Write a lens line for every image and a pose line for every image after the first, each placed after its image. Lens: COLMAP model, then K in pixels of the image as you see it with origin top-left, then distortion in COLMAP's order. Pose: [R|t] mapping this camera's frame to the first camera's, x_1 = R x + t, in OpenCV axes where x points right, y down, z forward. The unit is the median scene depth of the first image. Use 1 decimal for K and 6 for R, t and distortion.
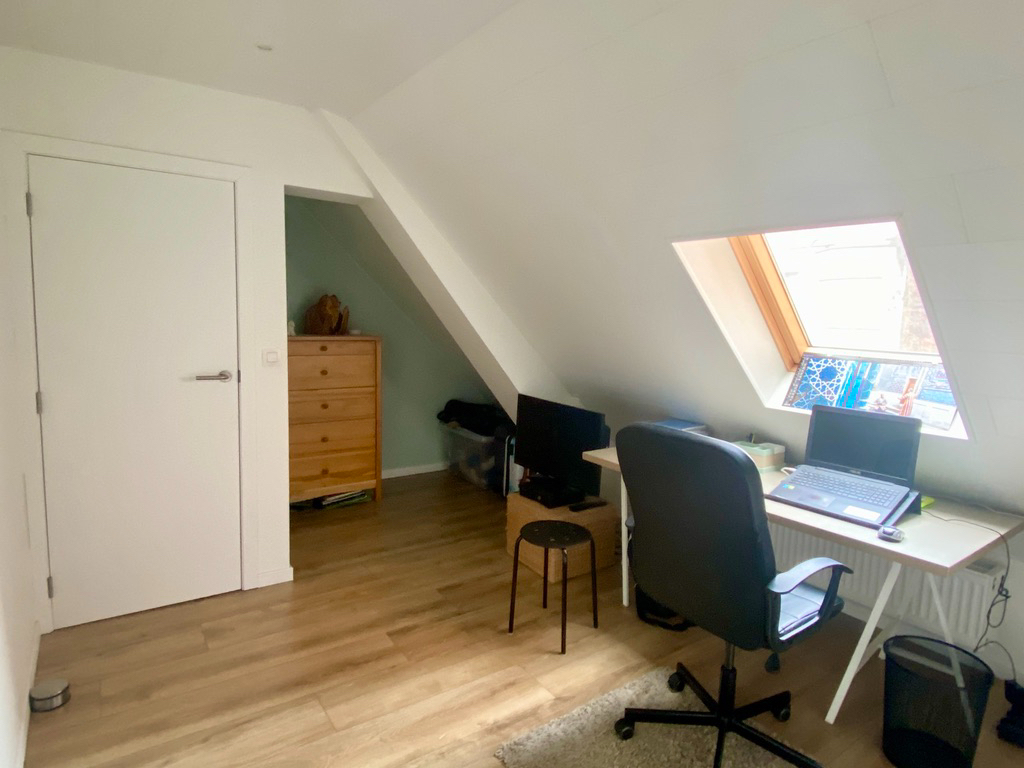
lens RADIAL K [[580.3, 0, 513.8], [0, 580.3, 377.5], [0, 0, 1]] dist [0.001548, -0.001355]
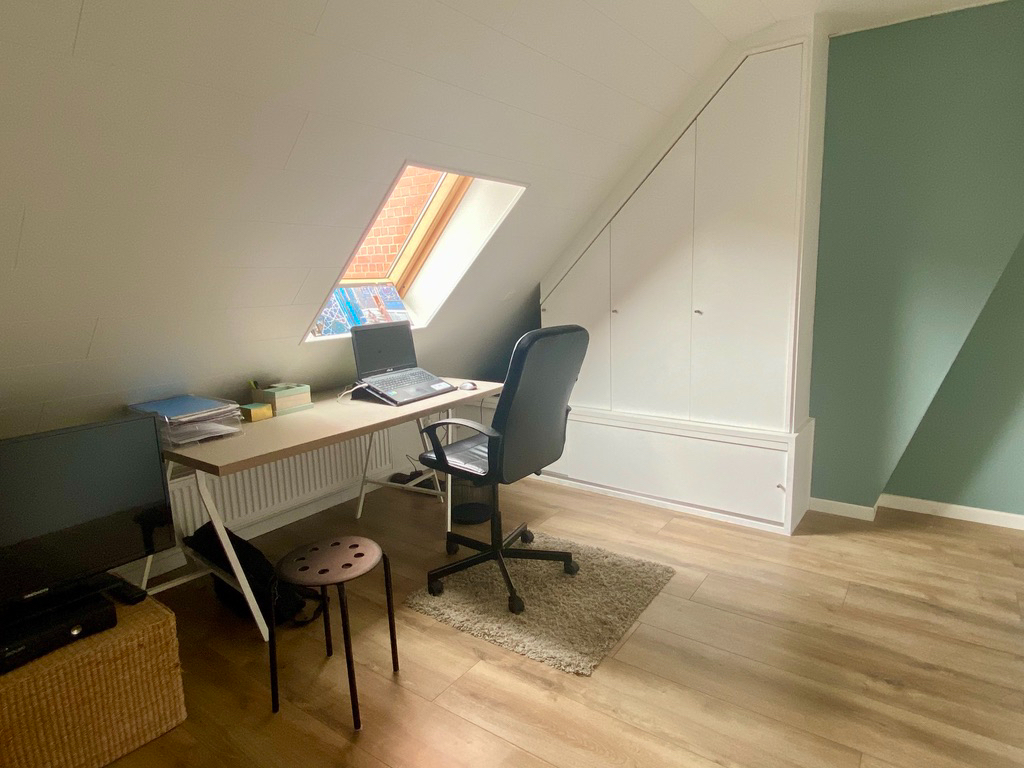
lens RADIAL K [[580.3, 0, 513.8], [0, 580.3, 377.5], [0, 0, 1]] dist [0.001548, -0.001355]
pose [[-0.322630, -0.183999, 0.928469, -0.763060], [0.126522, 0.963737, 0.234953, -0.098187], [-0.938031, 0.193275, -0.287650, 1.197499]]
